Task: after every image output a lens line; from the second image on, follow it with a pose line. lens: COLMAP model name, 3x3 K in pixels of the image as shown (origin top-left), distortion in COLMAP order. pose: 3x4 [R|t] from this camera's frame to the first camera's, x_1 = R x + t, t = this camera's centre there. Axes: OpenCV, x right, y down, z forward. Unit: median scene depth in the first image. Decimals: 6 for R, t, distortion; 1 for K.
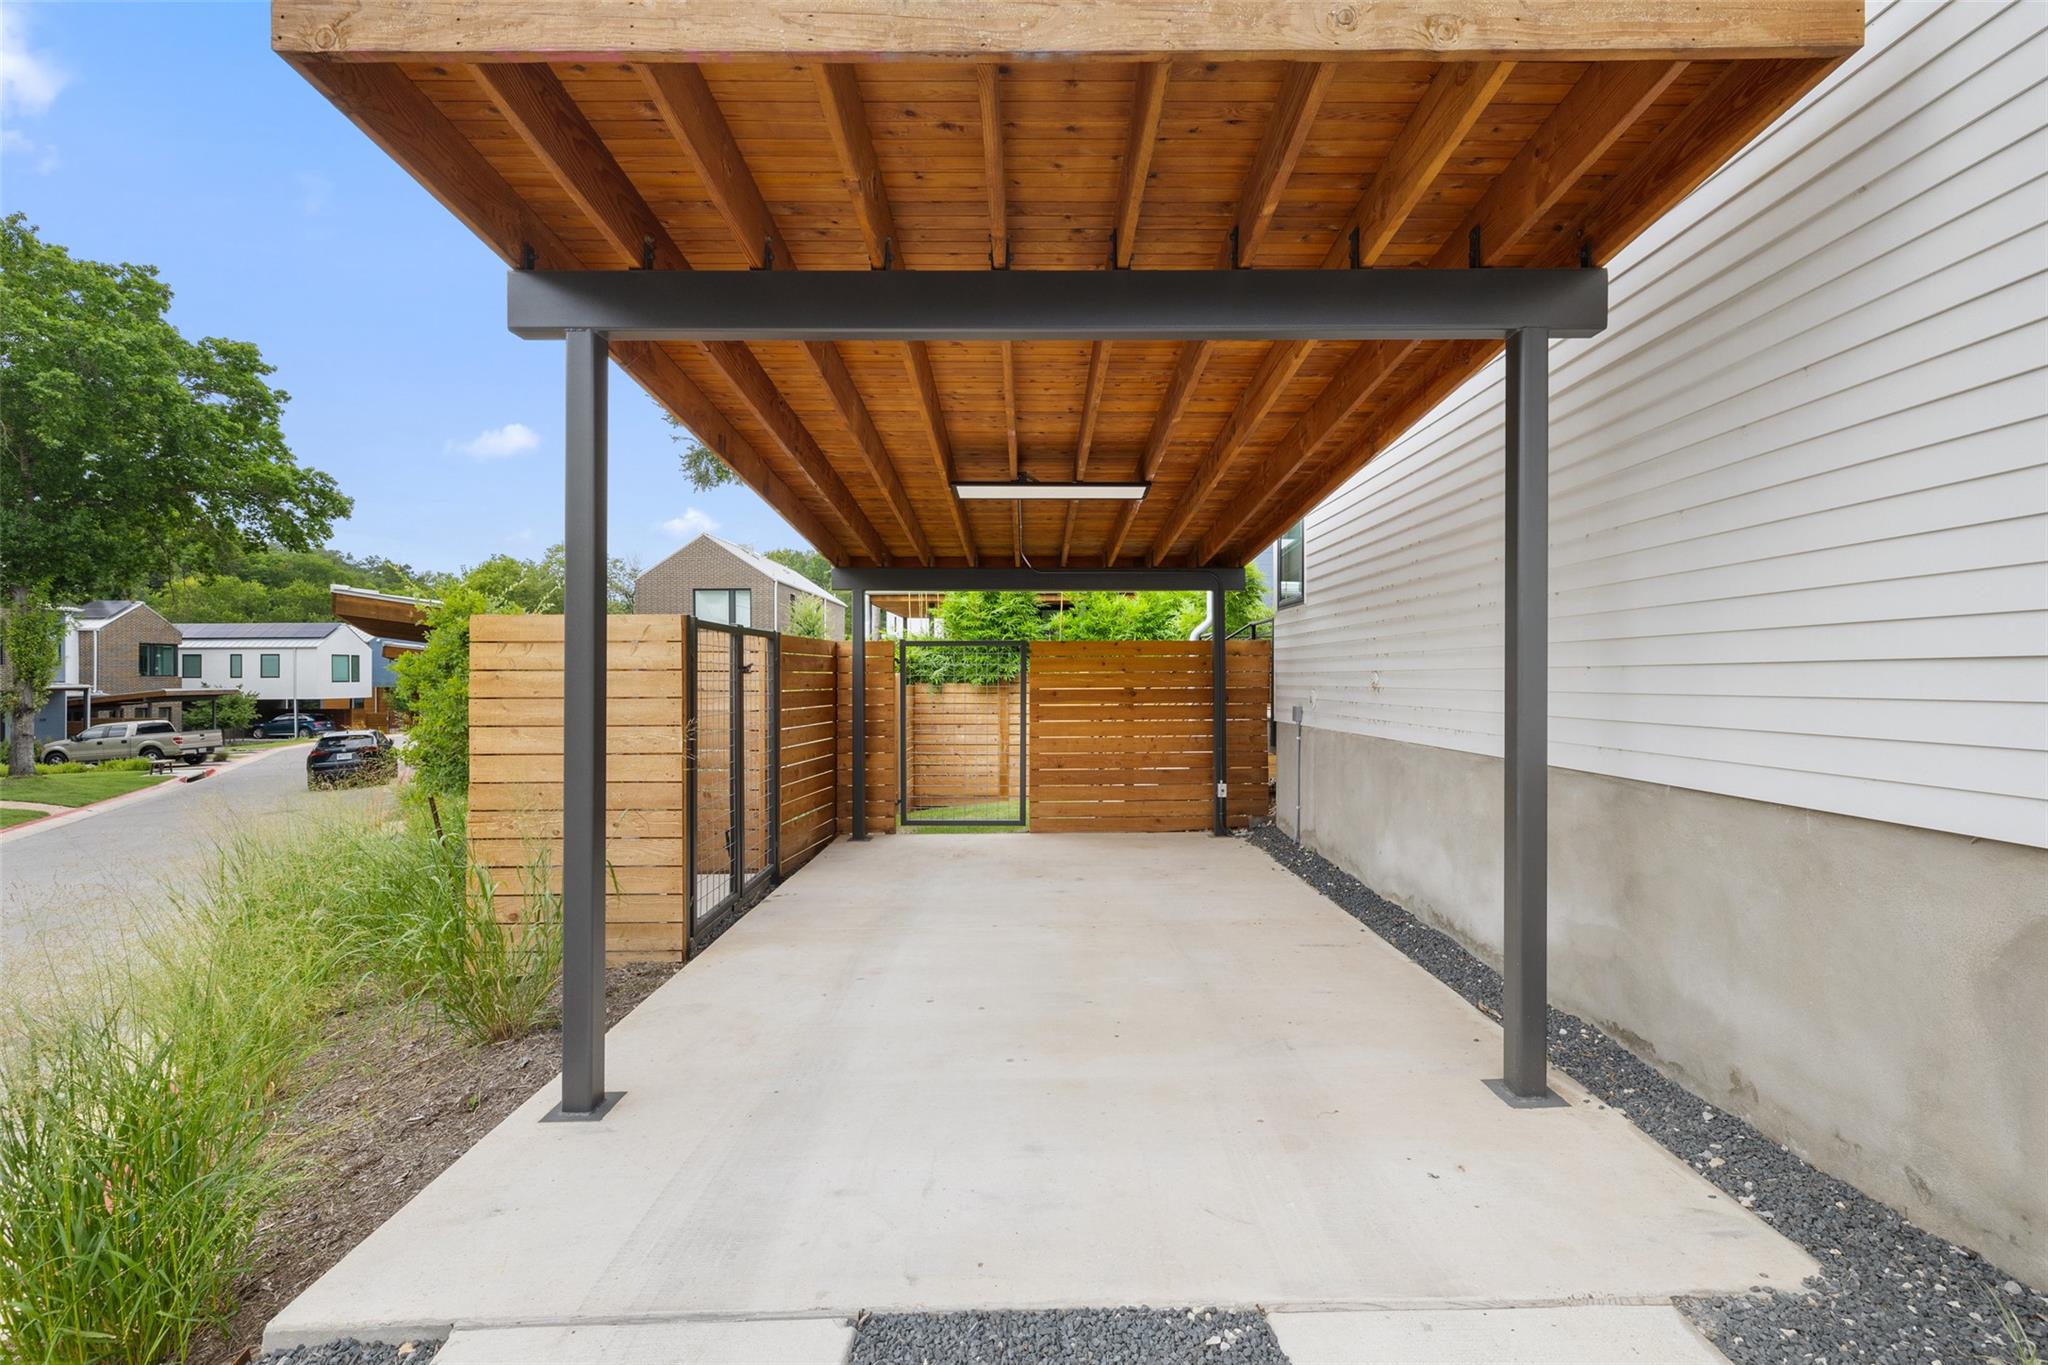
lens RADIAL K [[886.7, 0, 1044.0], [0, 886.7, 677.8], [0, 0, 1]] dist [0.003153, 0.000111]
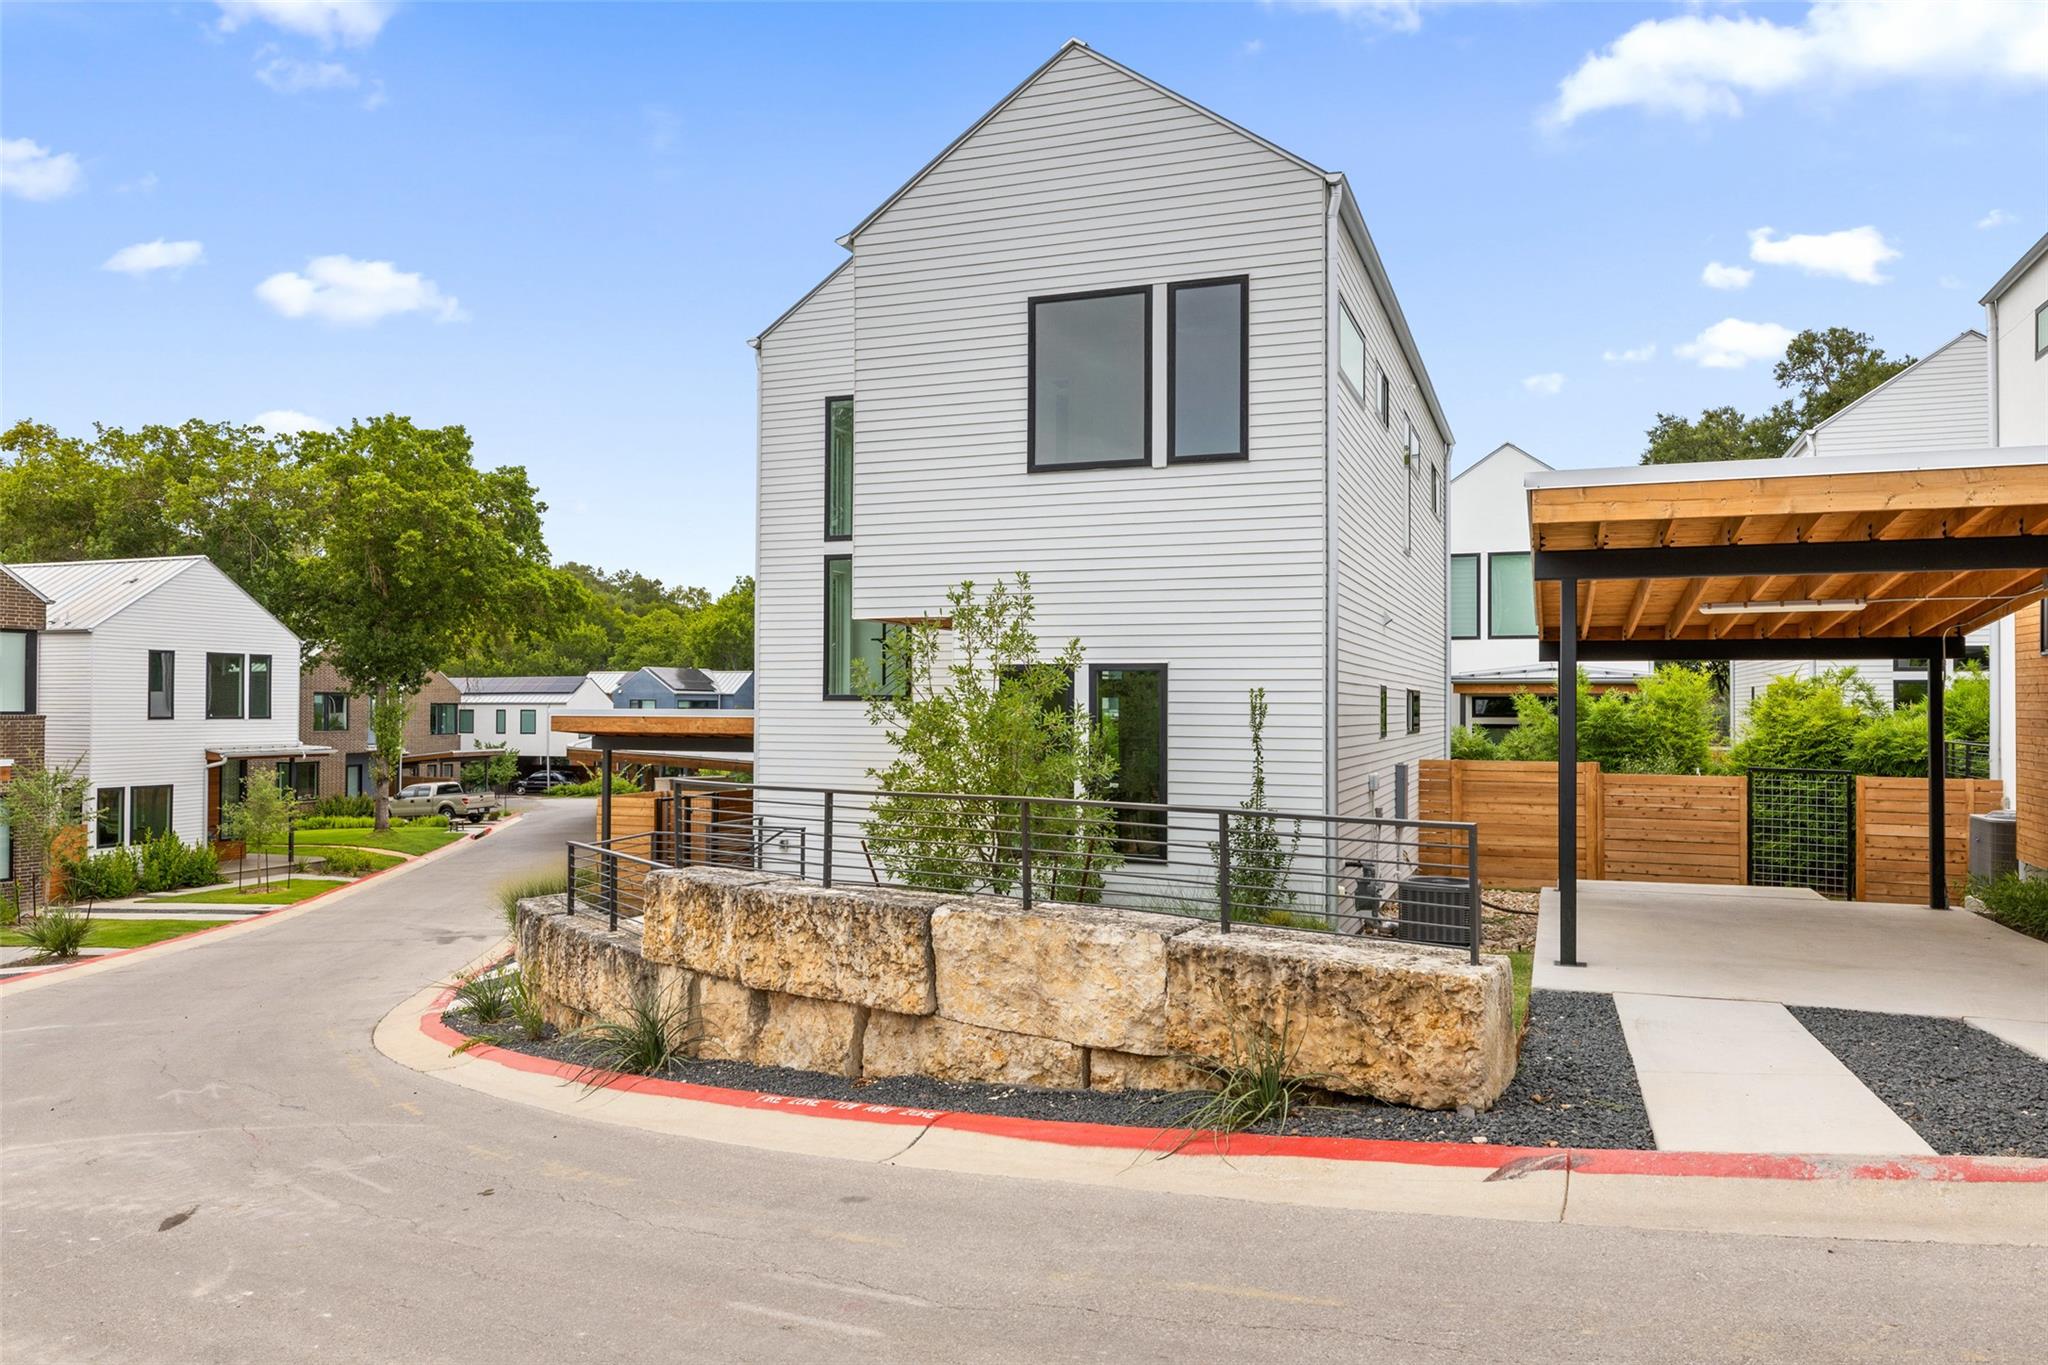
lens RADIAL K [[1432.3, 0, 1016.7], [0, 1432.3, 686.5], [0, 0, 1]] dist [-0.007824, -0.000717]
pose [[0.927722, -0.001422, -0.373270, 0.326406], [-0.003729, 0.999908, -0.013077, -0.050123], [0.373254, 0.013524, 0.927630, -0.393218]]
